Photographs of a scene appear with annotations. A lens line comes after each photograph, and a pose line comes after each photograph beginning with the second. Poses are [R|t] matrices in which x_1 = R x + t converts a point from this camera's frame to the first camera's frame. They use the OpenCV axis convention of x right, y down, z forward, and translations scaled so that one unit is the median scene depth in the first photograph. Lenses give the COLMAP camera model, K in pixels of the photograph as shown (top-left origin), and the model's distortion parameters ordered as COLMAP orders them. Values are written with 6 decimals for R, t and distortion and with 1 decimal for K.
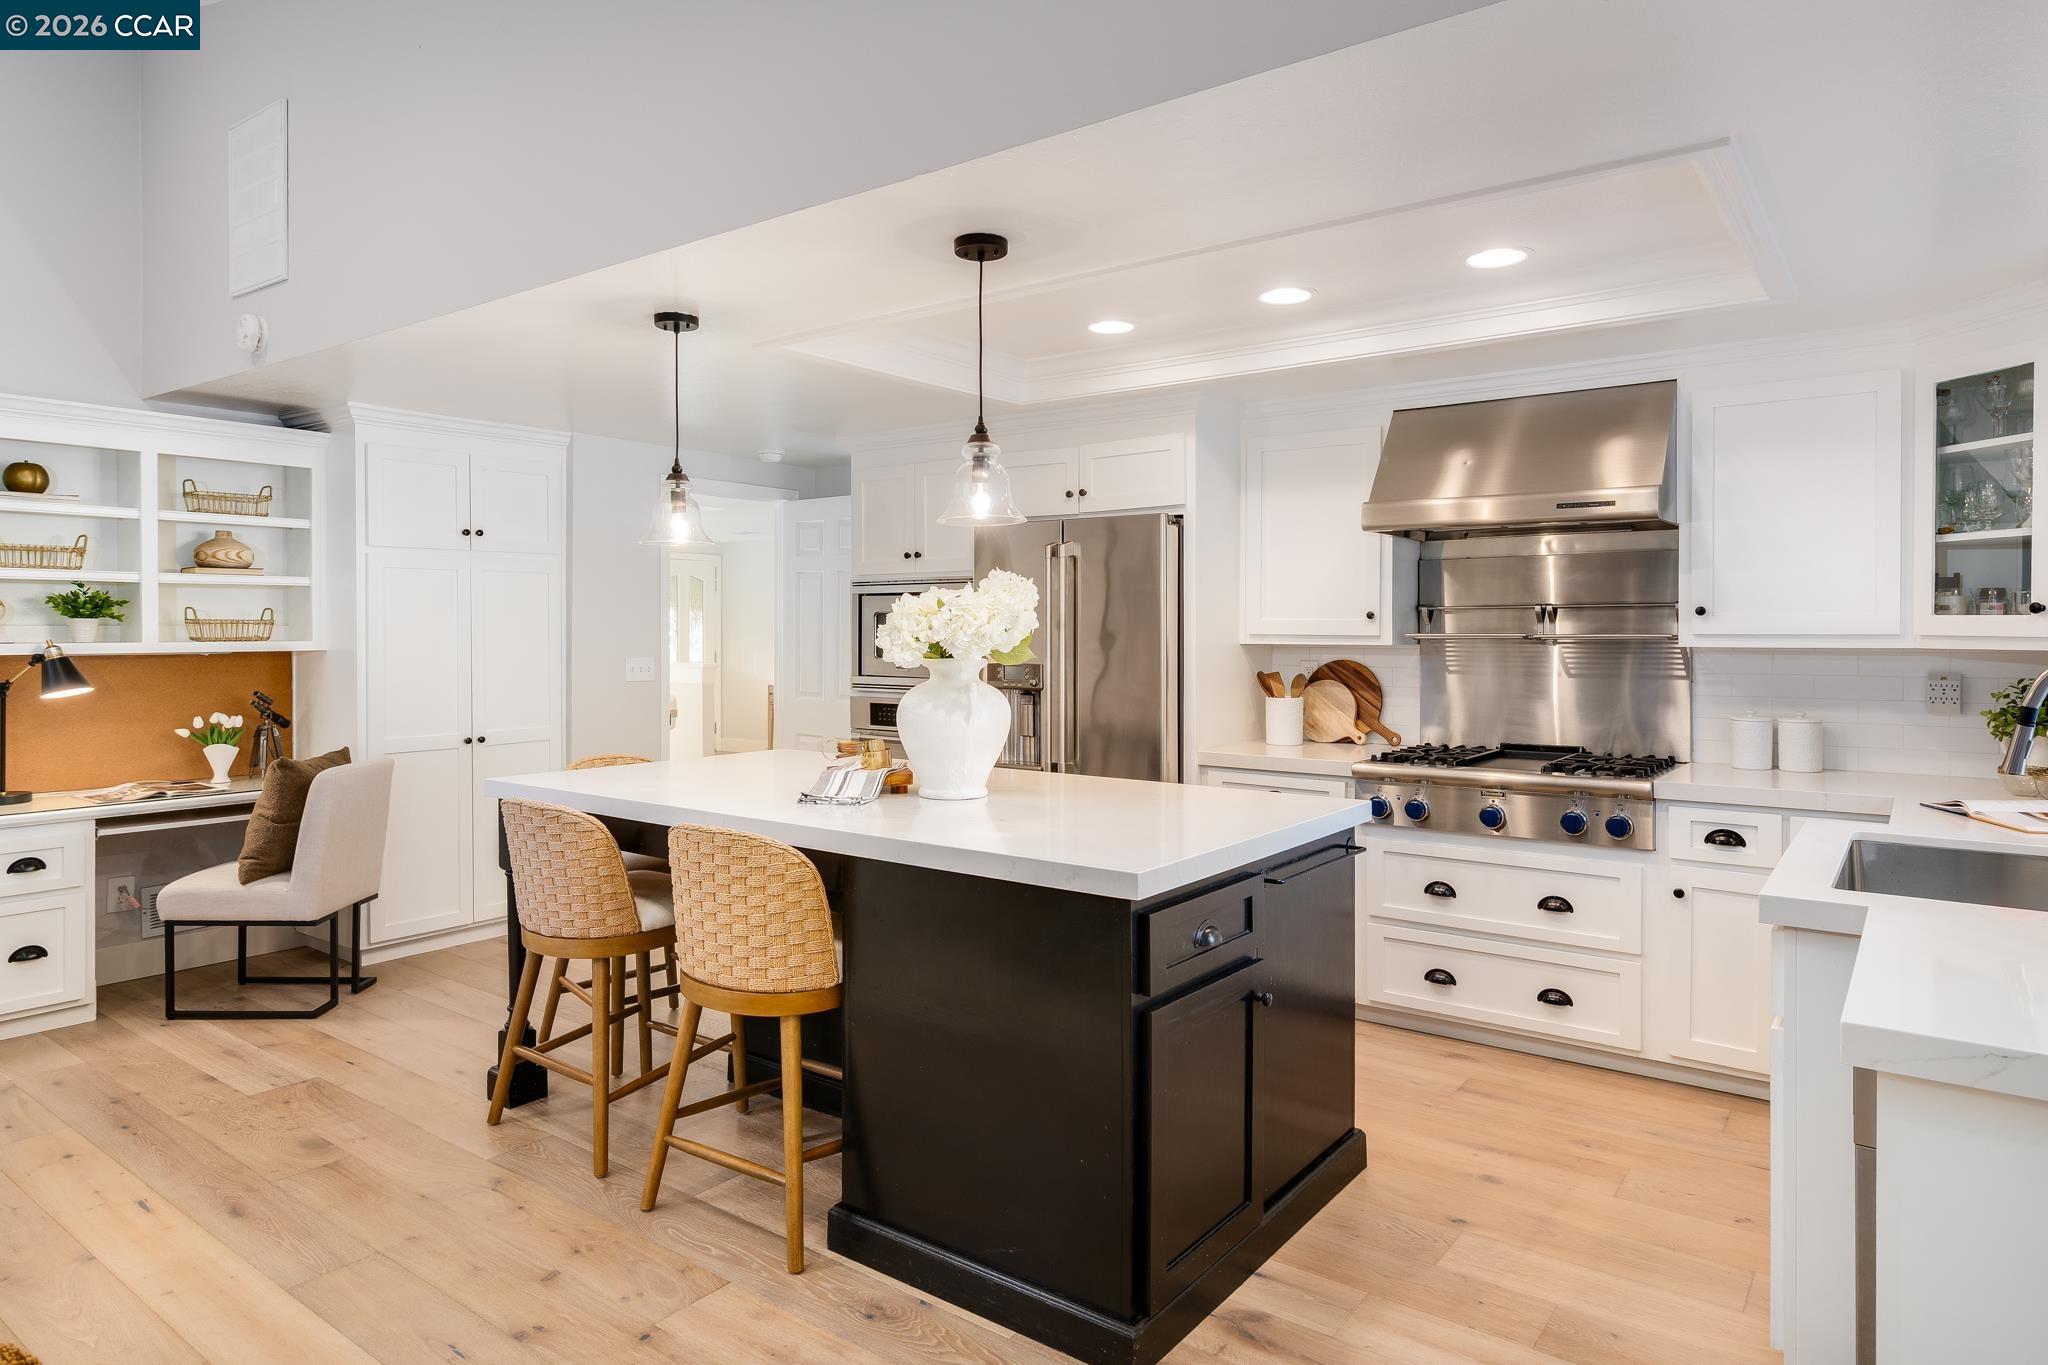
lens RADIAL K [[1202.9, 0, 1021.8], [0, 1202.9, 639.2], [0, 0, 1]] dist [0.006256, 0.000724]
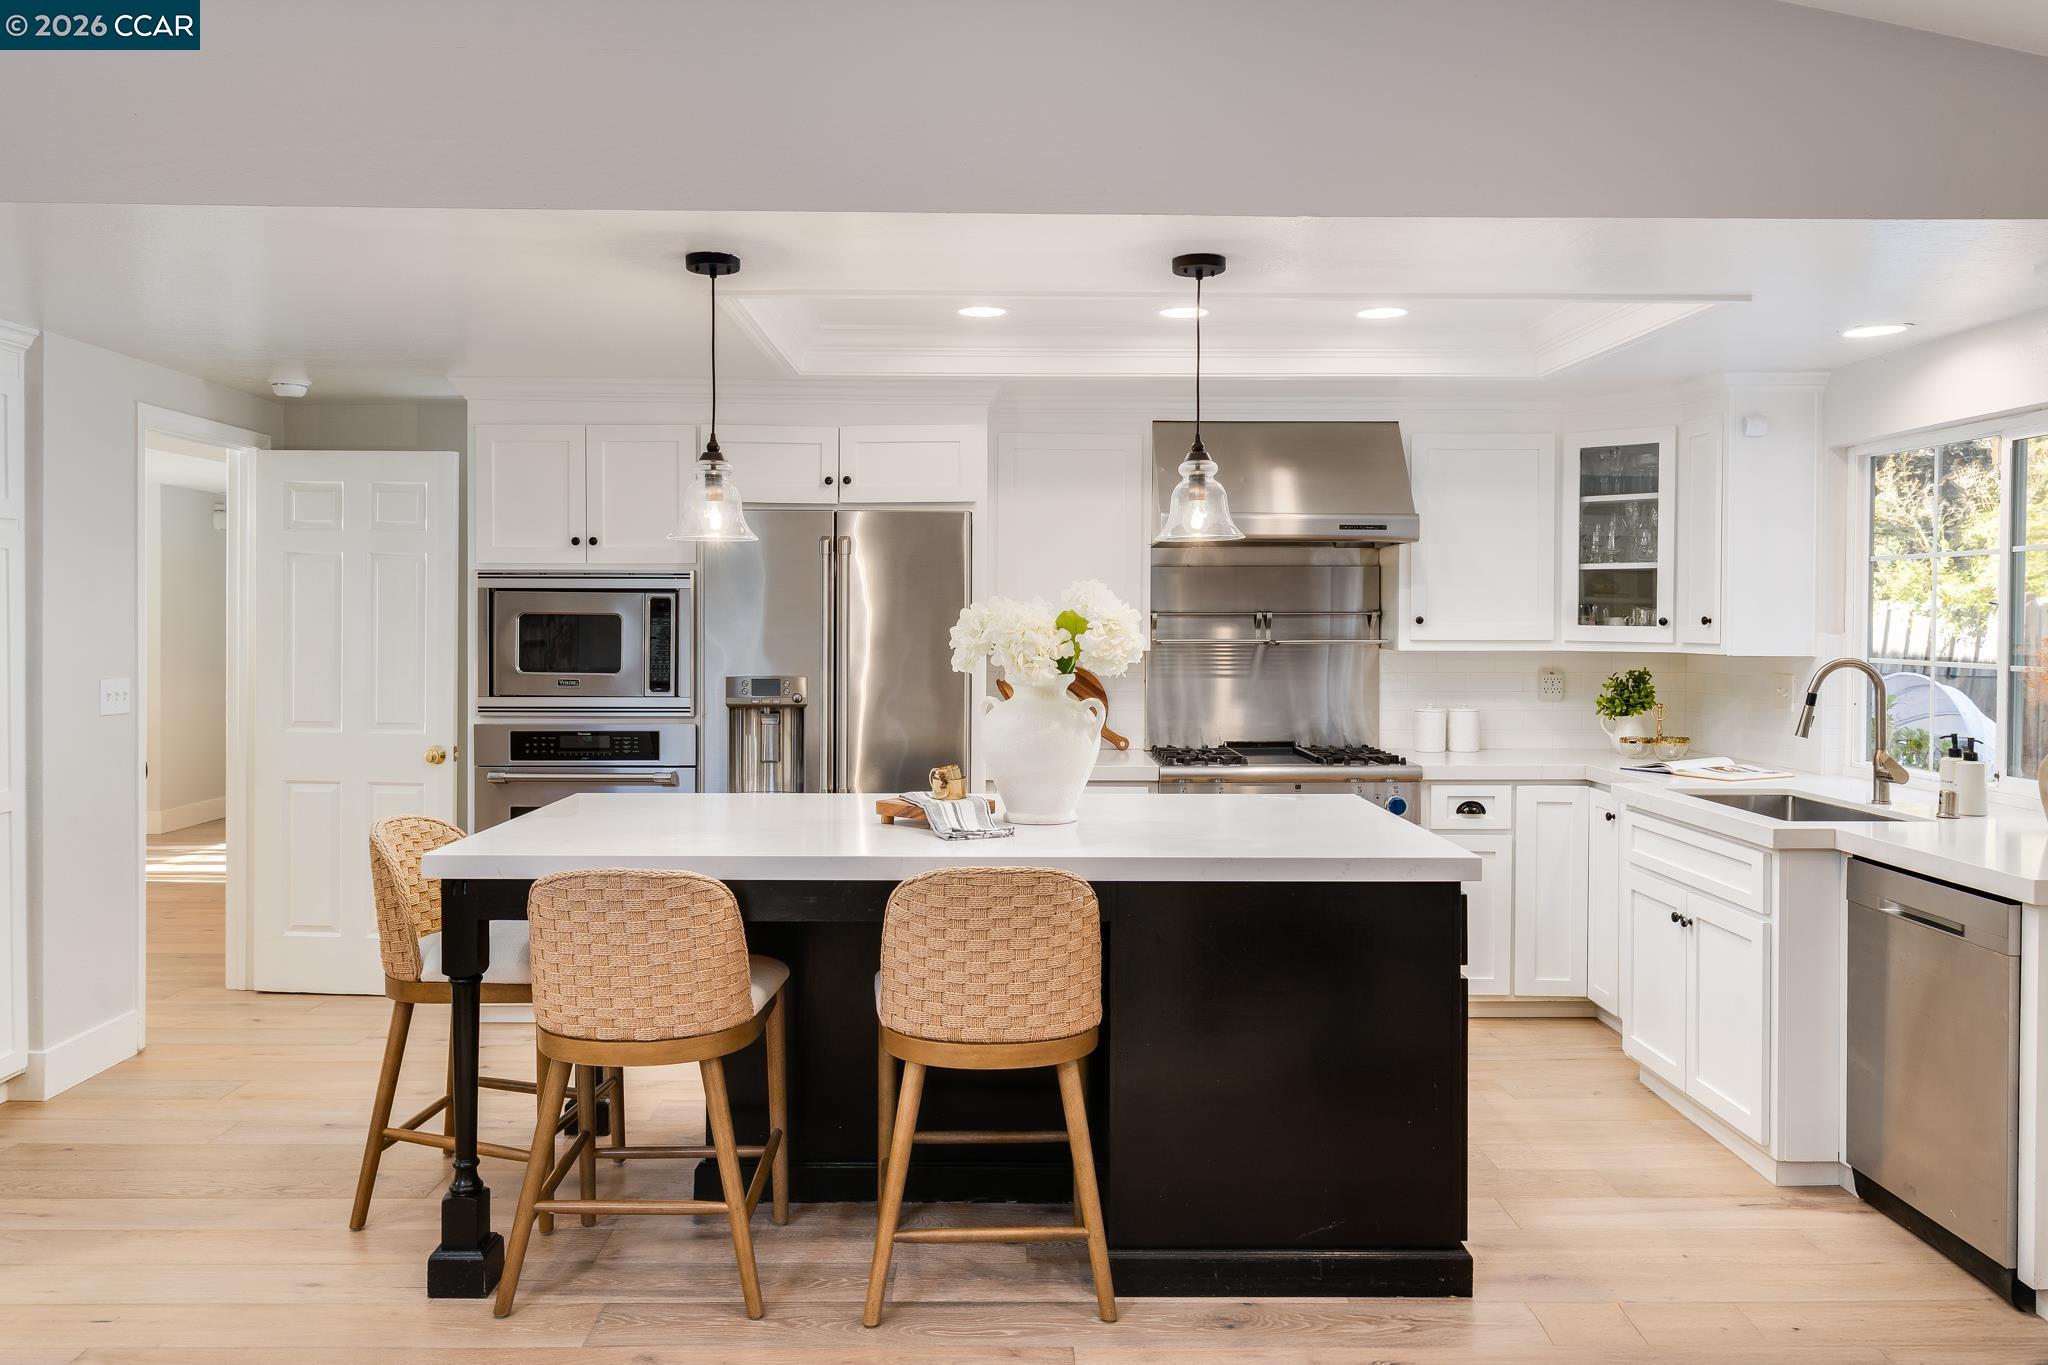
lens RADIAL K [[1506.4, 0, 1020.6], [0, 1506.4, 628.4], [0, 0, 1]] dist [-0.008886, -0.003843]
pose [[0.795724, -0.002195, 0.605655, -0.733835], [0.002846, 0.999996, -0.000115, -0.018530], [-0.605653, 0.001815, 0.795727, 0.070913]]
